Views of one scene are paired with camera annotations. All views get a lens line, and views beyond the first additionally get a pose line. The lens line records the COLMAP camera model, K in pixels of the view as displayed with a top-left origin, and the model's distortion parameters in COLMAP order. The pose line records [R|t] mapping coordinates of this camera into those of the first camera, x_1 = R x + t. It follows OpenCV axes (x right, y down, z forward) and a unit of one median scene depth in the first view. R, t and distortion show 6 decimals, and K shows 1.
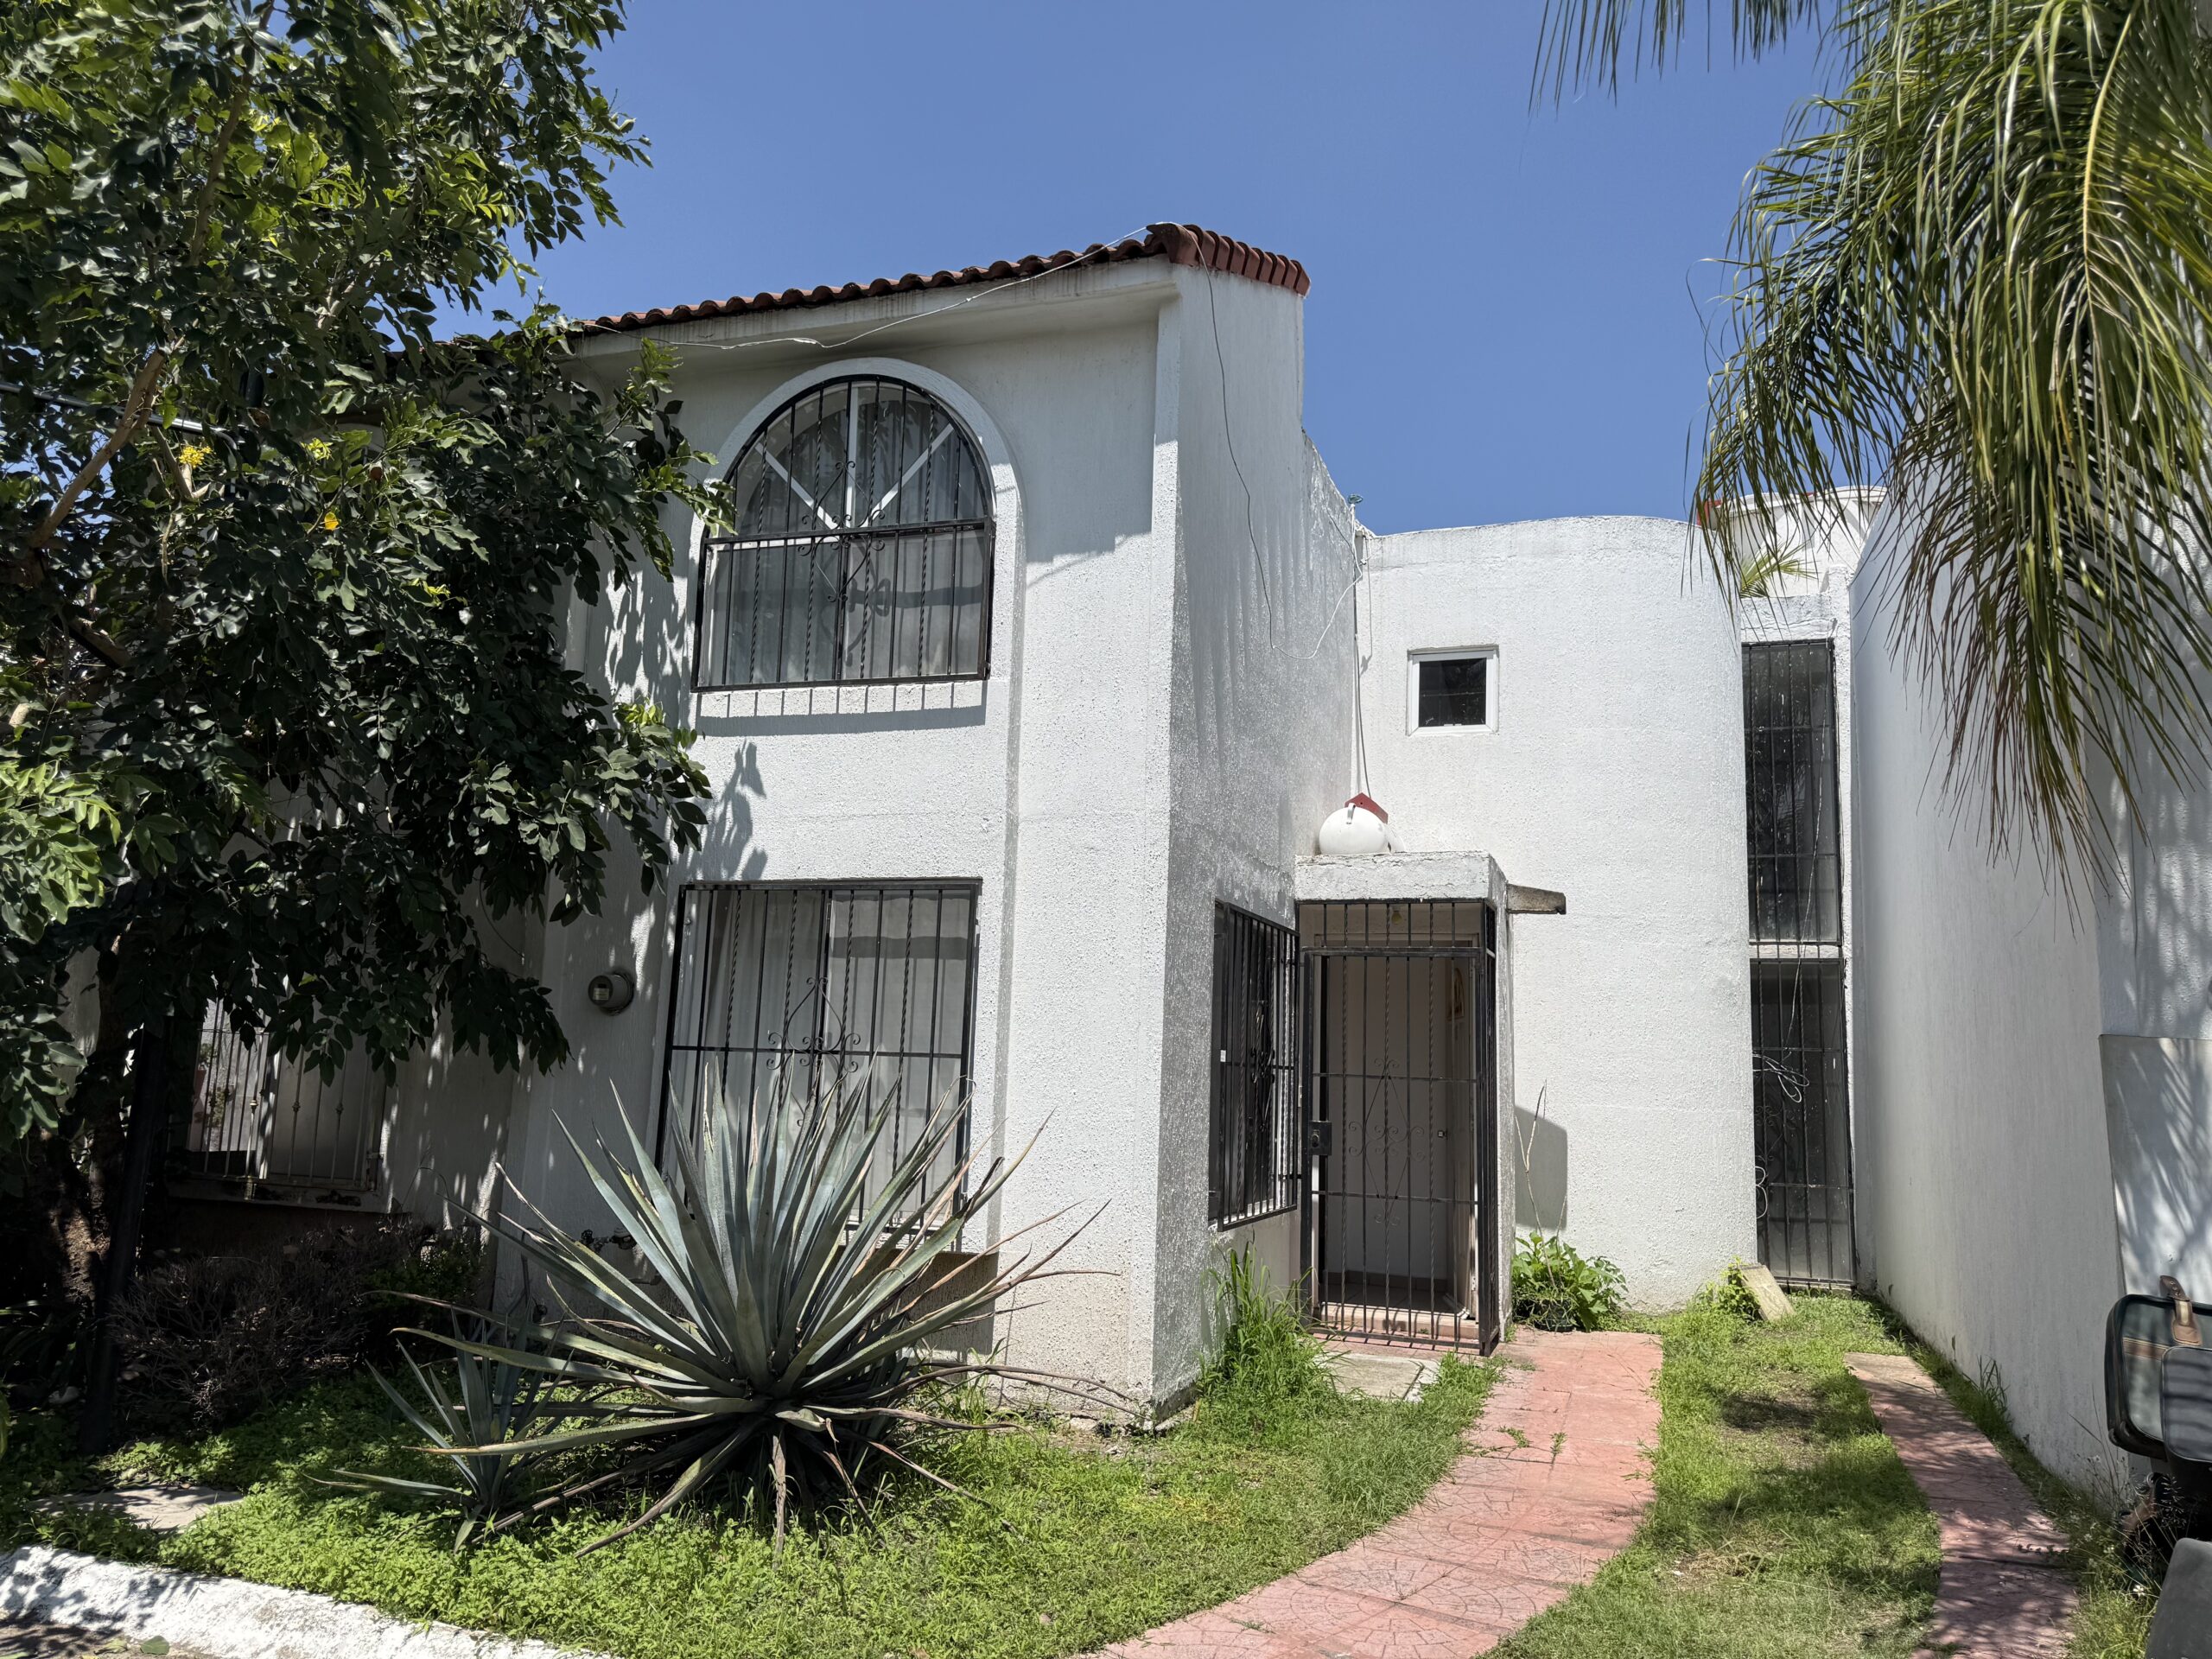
lens RADIAL K [[1596.1, 0, 1100.7], [0, 1596.1, 823.2], [0, 0, 1]] dist [0.002027, -0.034500]
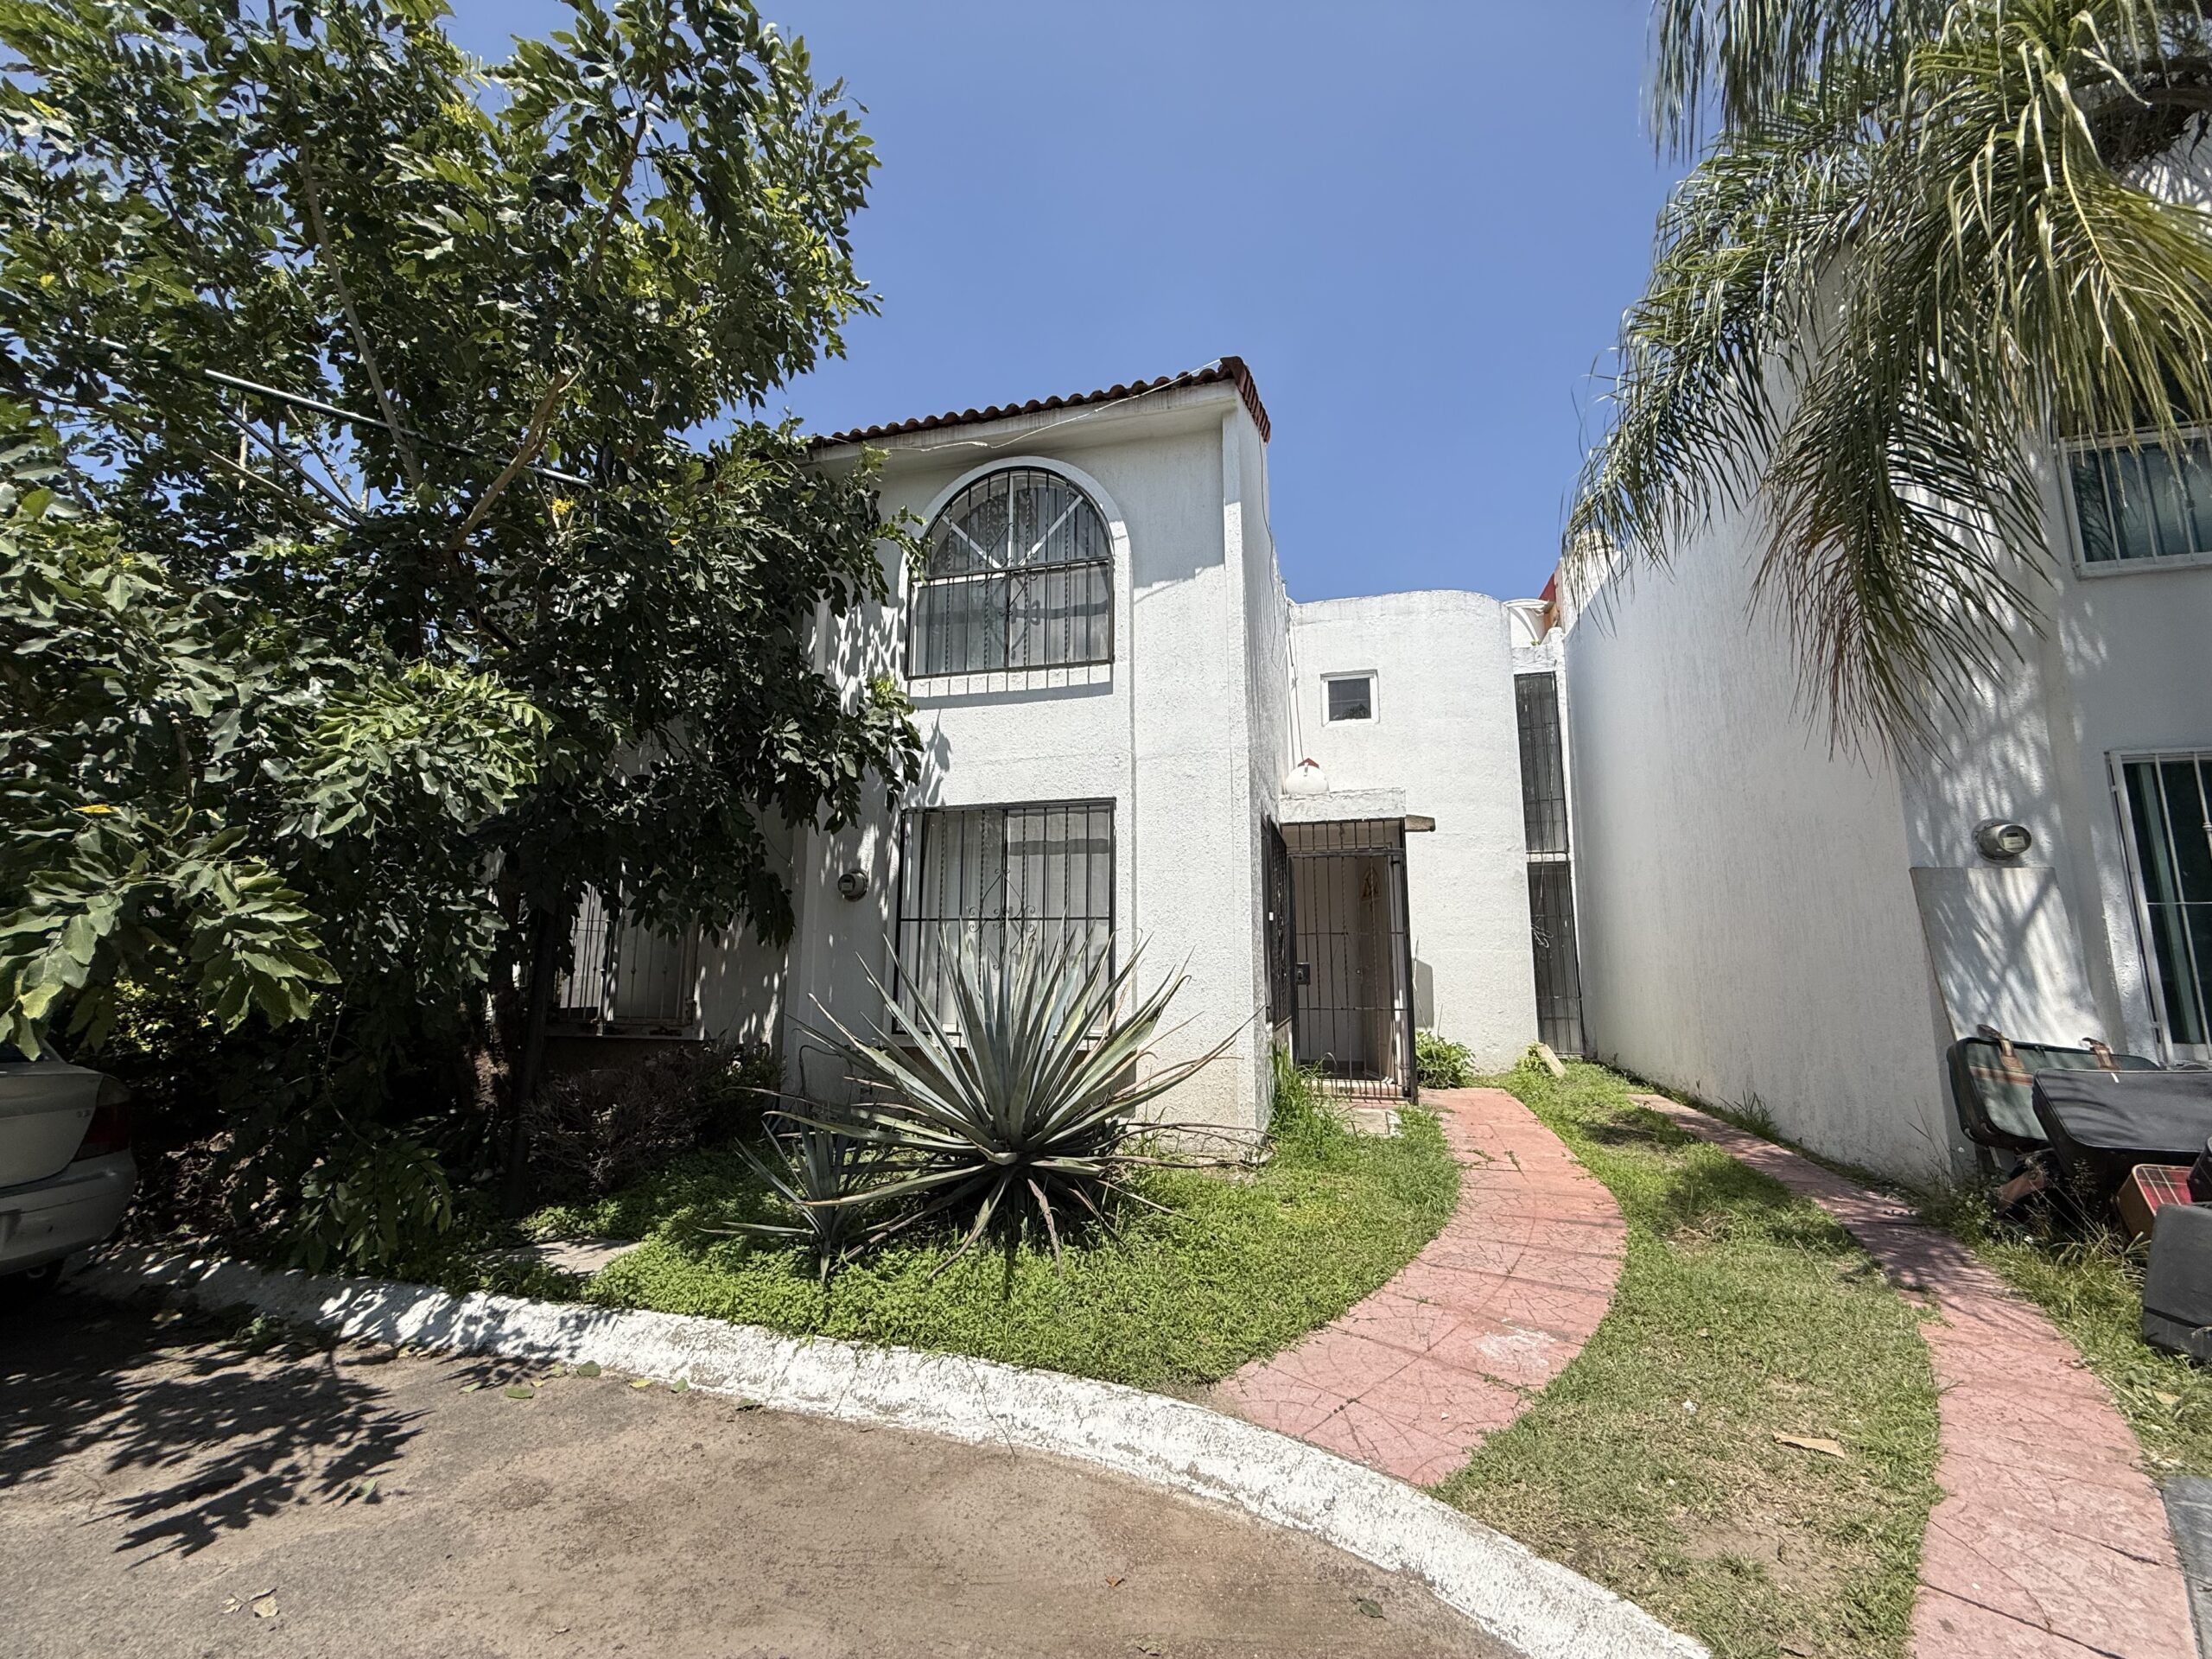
lens RADIAL K [[879.3, 0, 1069.1], [0, 879.3, 832.5], [0, 0, 1]] dist [-0.067543, 0.040359]
pose [[0.997358, -0.022060, 0.069220, -0.172301], [0.022410, 0.999740, -0.004286, 0.068814], [-0.069107, 0.005826, 0.997592, 0.194136]]
